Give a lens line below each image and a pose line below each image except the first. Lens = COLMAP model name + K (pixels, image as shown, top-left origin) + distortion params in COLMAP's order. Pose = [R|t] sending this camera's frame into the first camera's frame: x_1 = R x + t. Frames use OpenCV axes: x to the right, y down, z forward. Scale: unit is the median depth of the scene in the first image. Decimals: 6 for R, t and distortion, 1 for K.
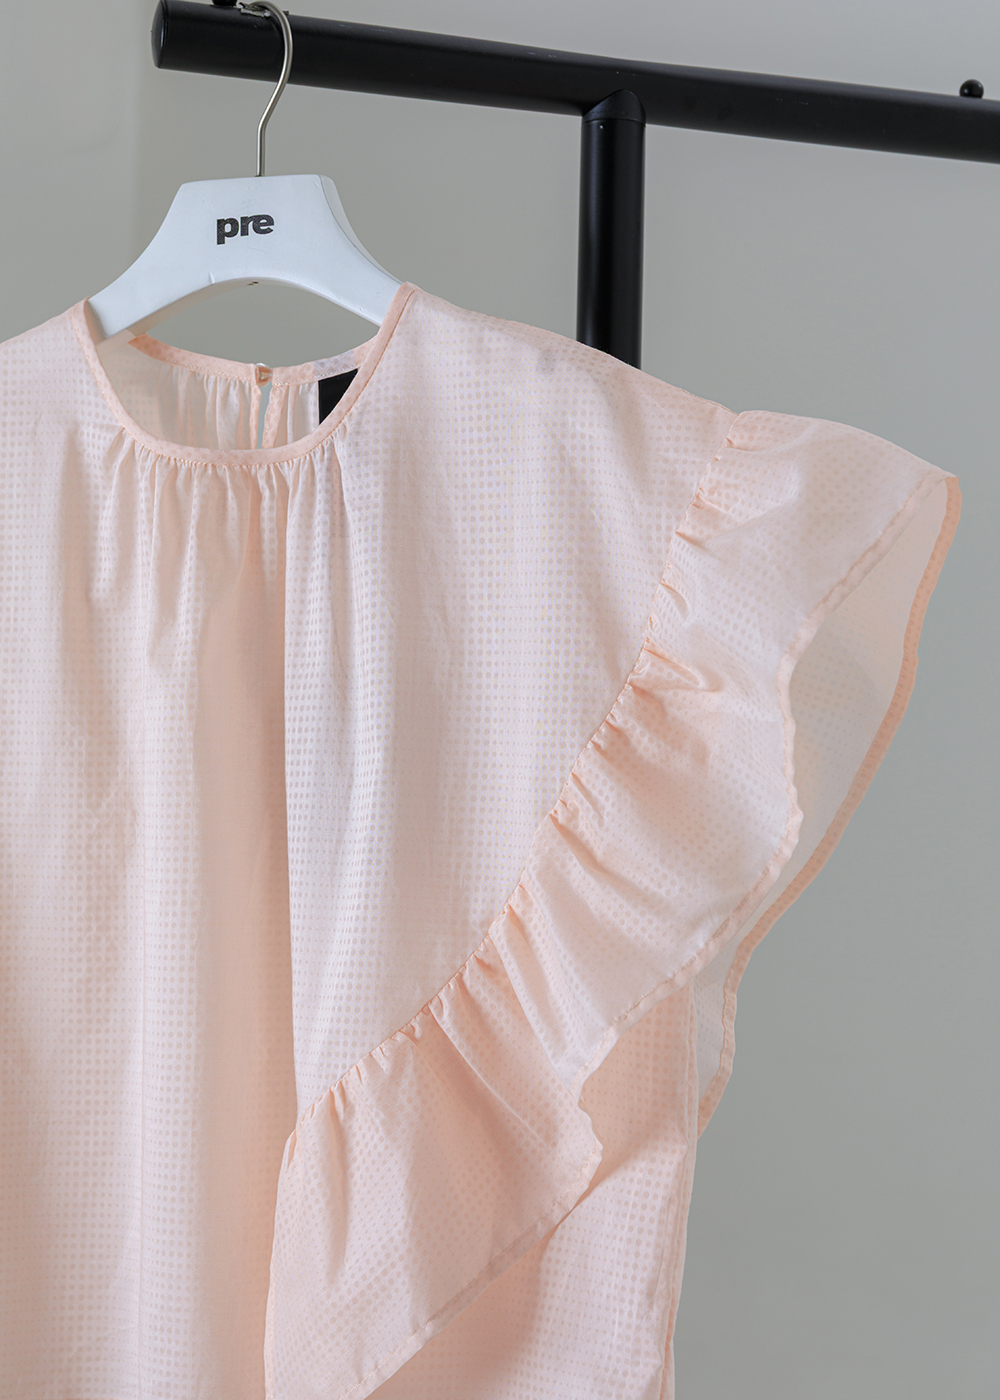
lens RADIAL K [[2405.9, 0, 500.0], [0, 2405.9, 700.0], [0, 0, 1]] dist [-0.009142, 0.015477]
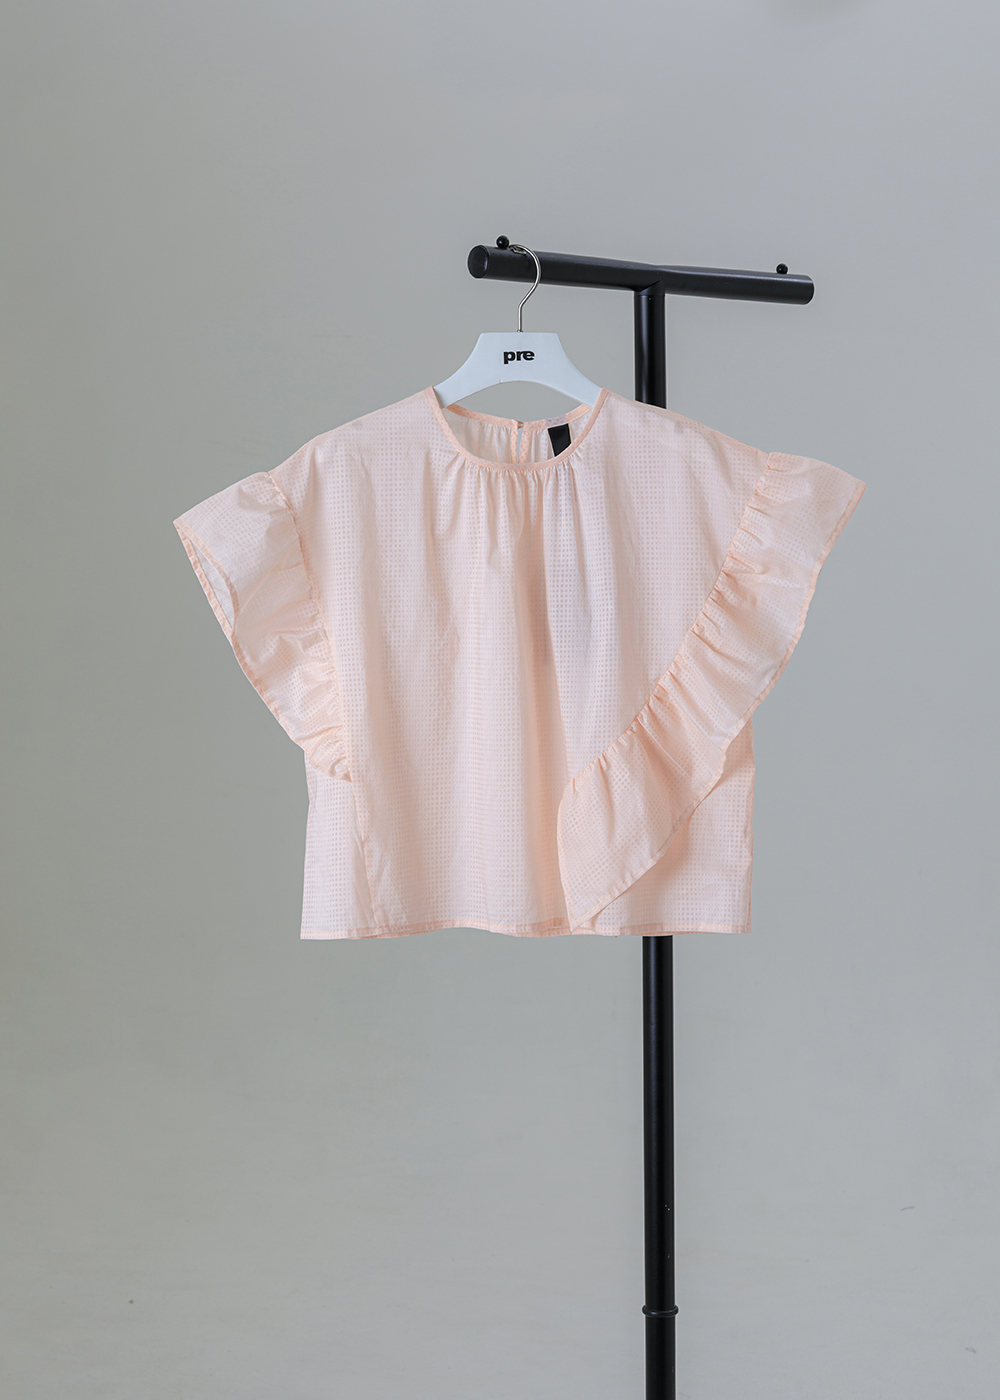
lens RADIAL K [[2712.6, 0, 500.0], [0, 2712.6, 700.0], [0, 0, 1]] dist [0.015784, -0.038838]
pose [[0.913287, -0.058831, 0.403046, -1.167279], [0.019924, 0.994782, 0.100058, -0.145143], [-0.406830, -0.083352, 0.909693, -1.250601]]
